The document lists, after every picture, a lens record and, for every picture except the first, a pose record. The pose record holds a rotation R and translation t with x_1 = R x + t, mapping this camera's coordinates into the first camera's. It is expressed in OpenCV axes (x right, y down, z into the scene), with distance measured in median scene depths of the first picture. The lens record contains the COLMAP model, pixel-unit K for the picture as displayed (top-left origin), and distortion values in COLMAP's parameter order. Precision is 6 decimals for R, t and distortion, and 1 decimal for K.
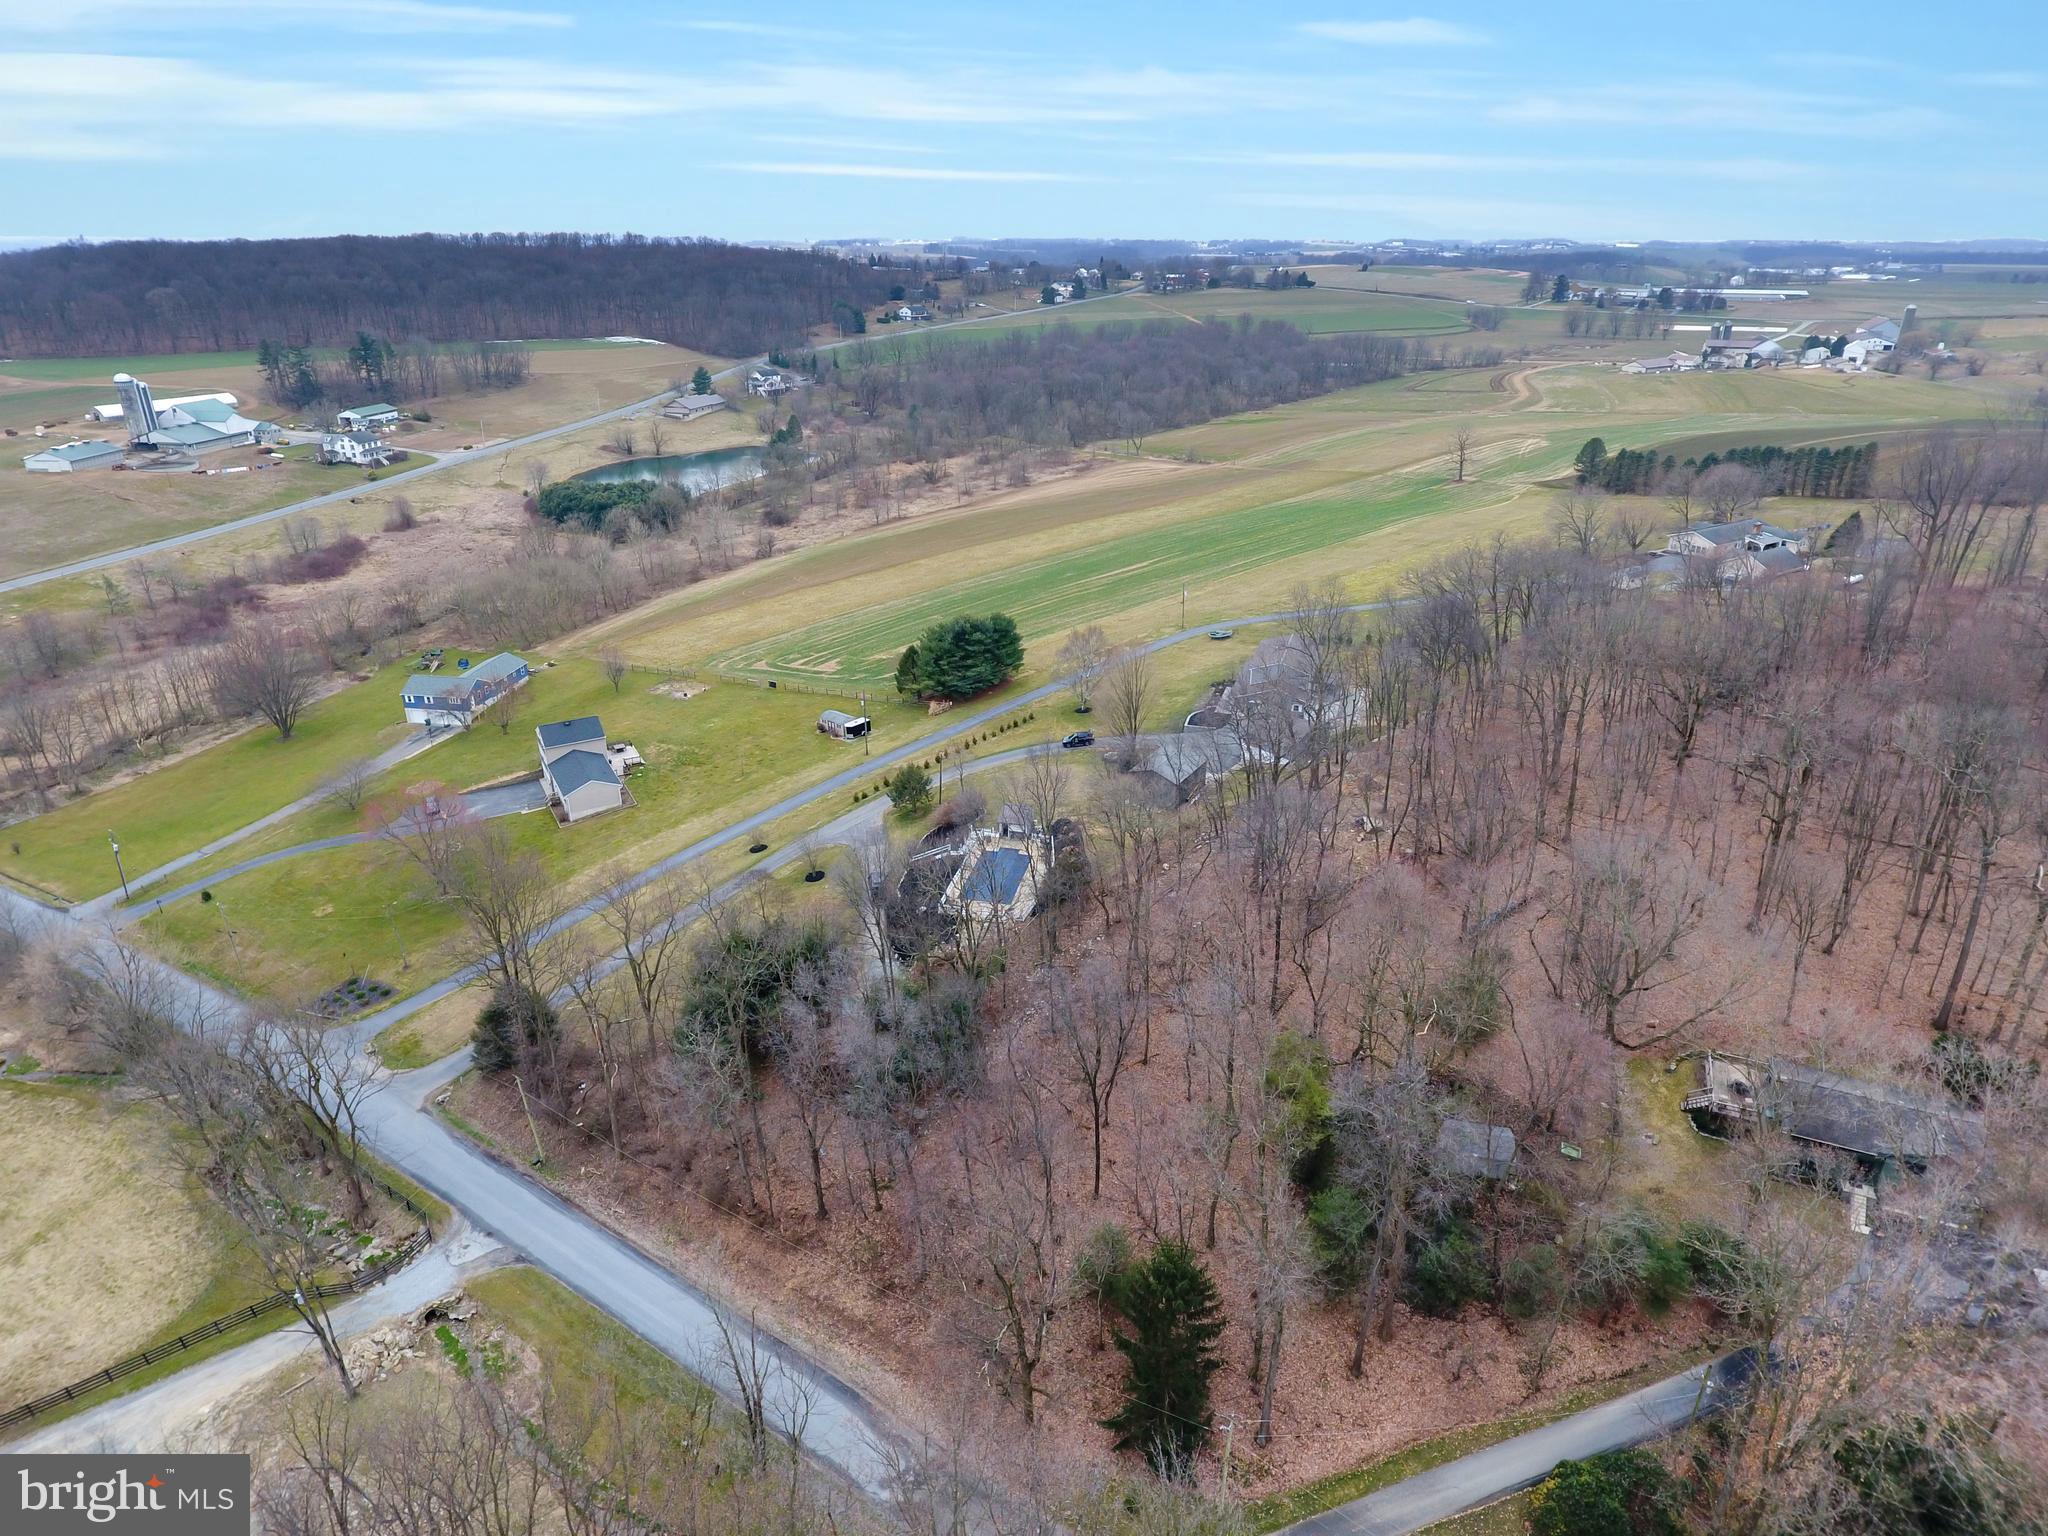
lens RADIAL K [[1179.7, 0, 1032.3], [0, 1179.7, 780.7], [0, 0, 1]] dist [-0.005264, -0.000771]
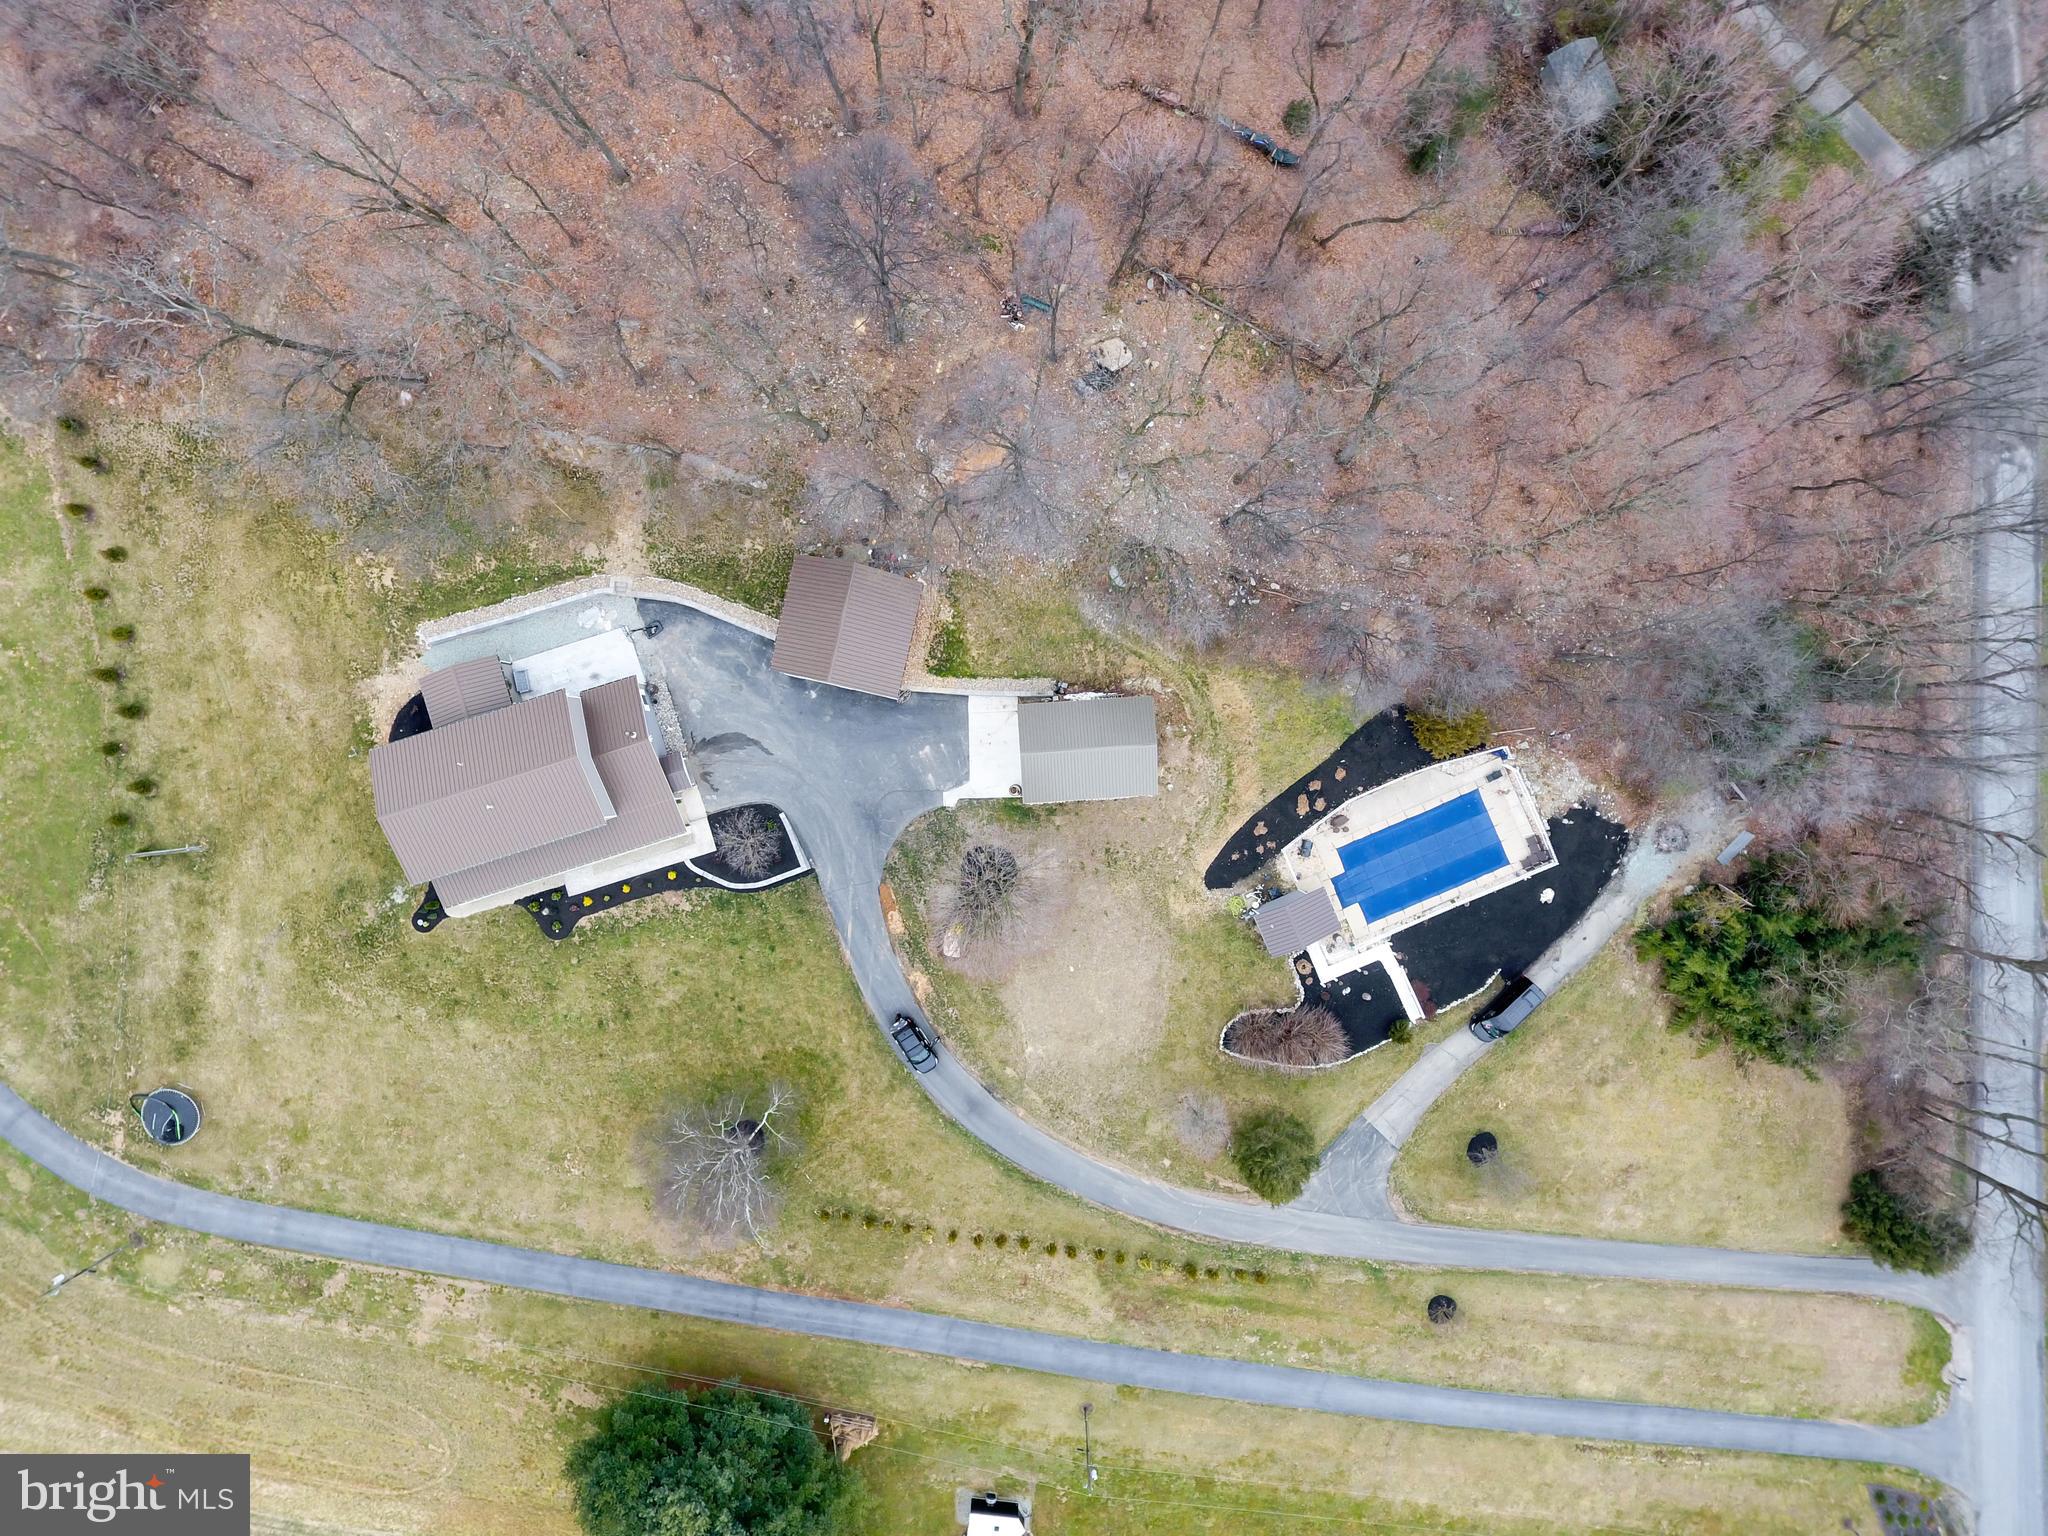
lens RADIAL K [[1196.8, 0, 1030.7], [0, 1196.8, 744.1], [0, 0, 1]] dist [-0.007111, 0.001048]
pose [[-0.578076, -0.815978, 0.002965, 0.072807], [0.336663, -0.235195, 0.911779, -0.290347], [-0.743294, 0.528076, 0.410670, 0.427448]]
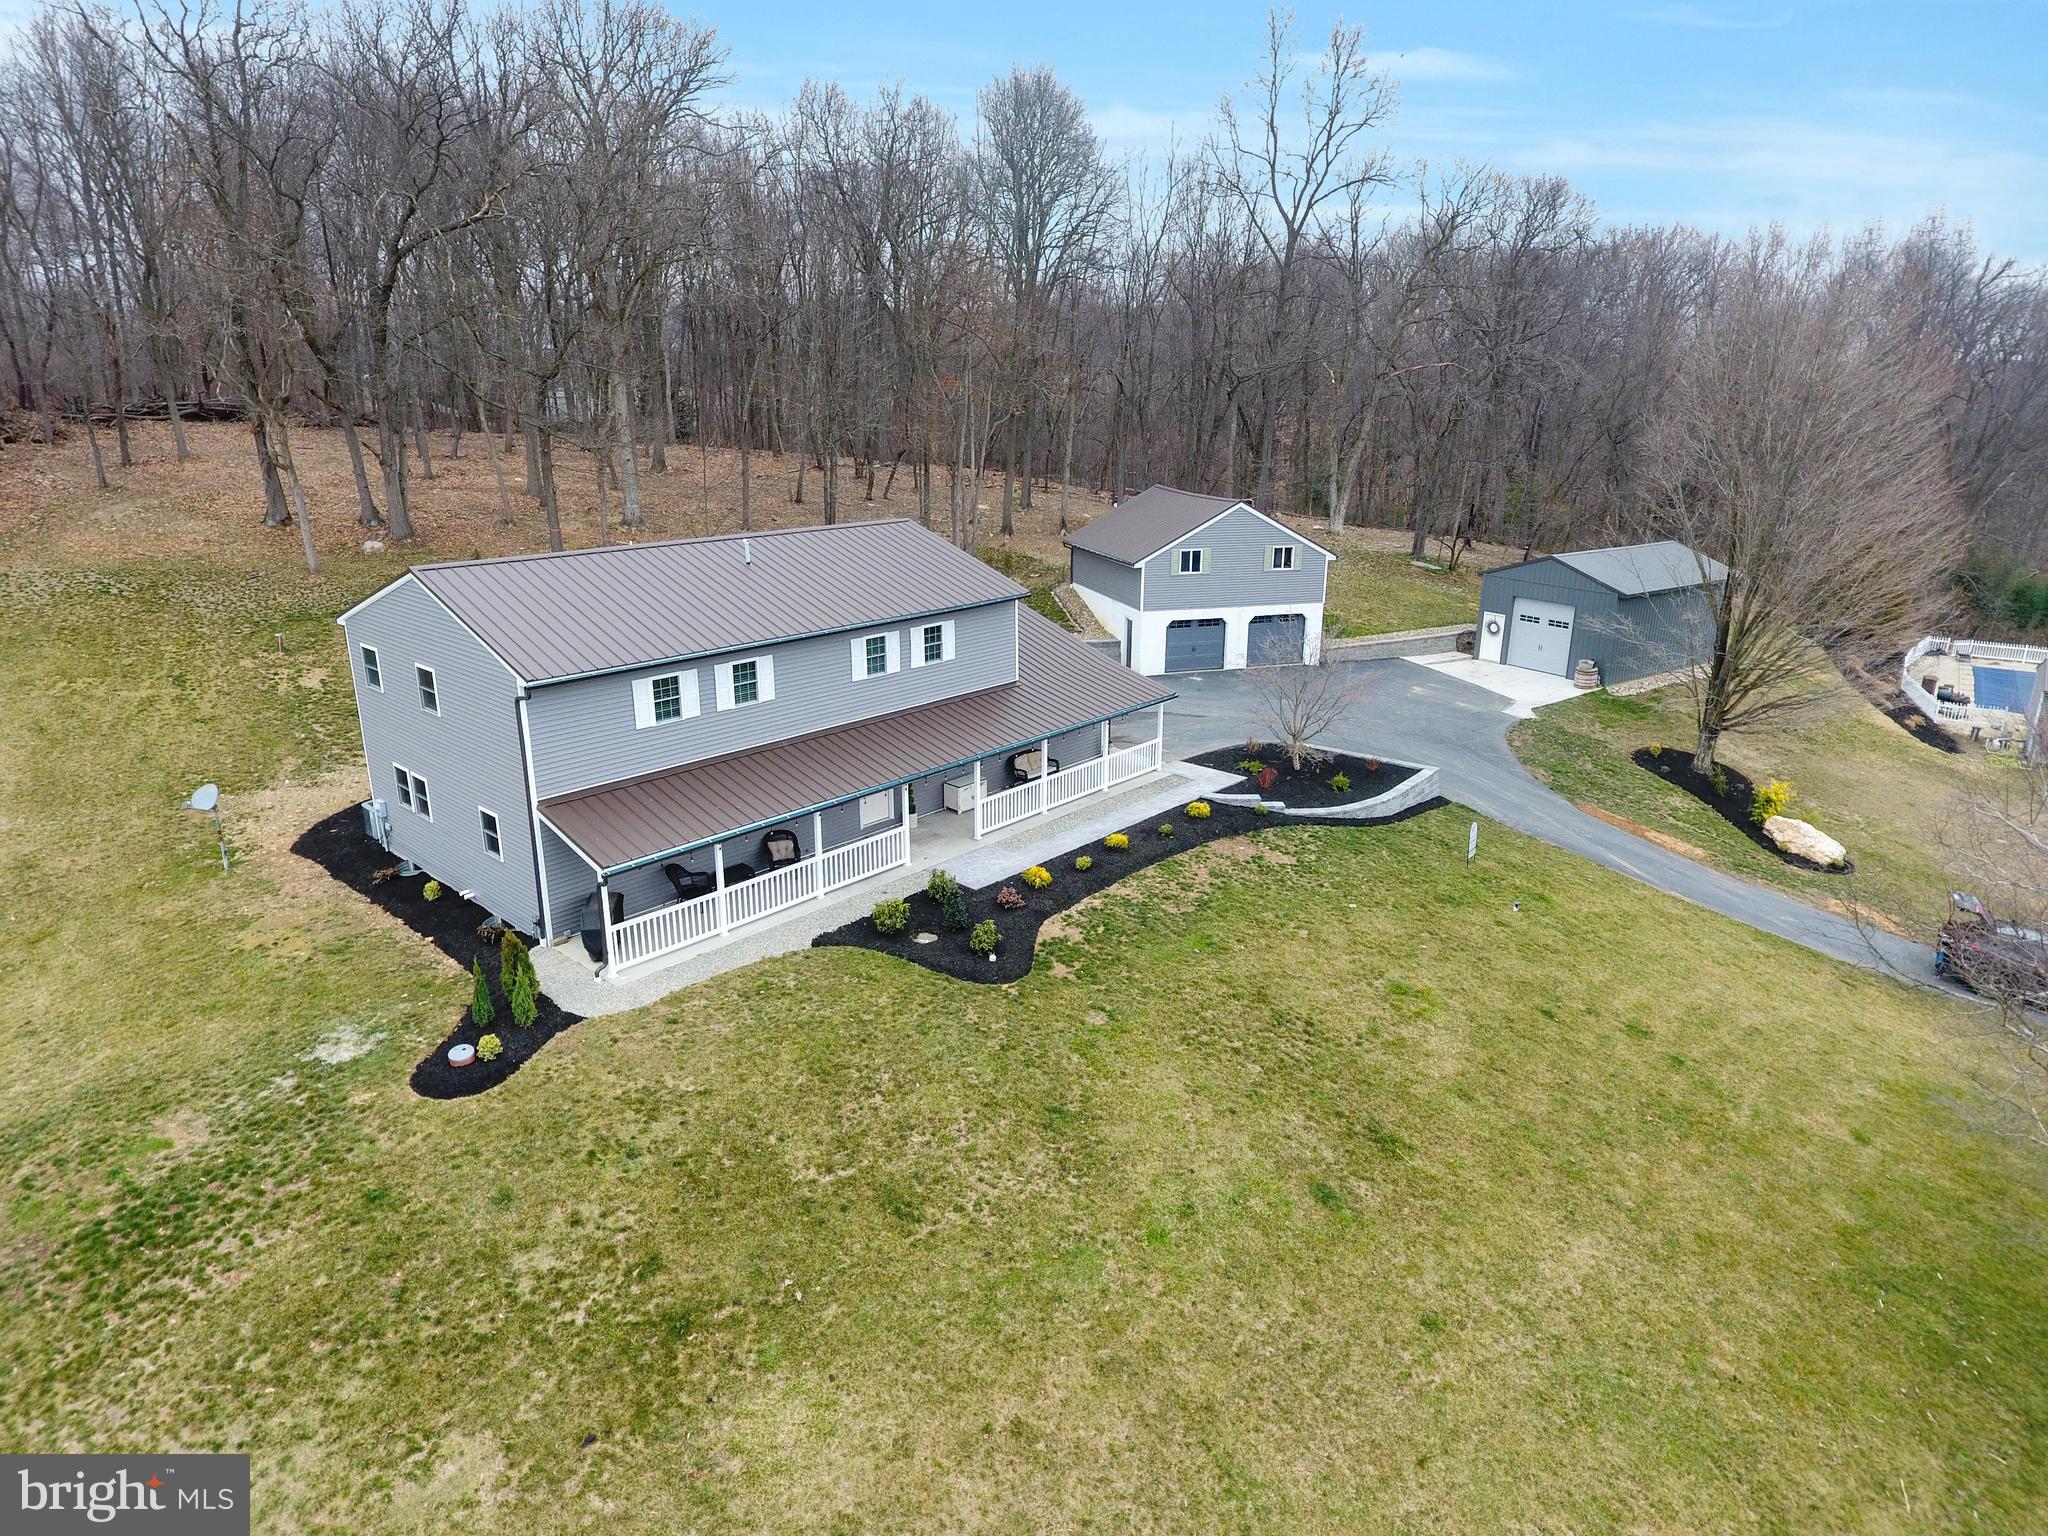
lens RADIAL K [[1179.7, 0, 1032.3], [0, 1179.7, 780.7], [0, 0, 1]] dist [-0.005264, -0.000771]
pose [[-0.911412, -0.139458, 0.387142, 0.071252], [0.164449, 0.738982, 0.653347, -0.121723], [-0.377205, 0.659134, -0.650583, 0.723863]]
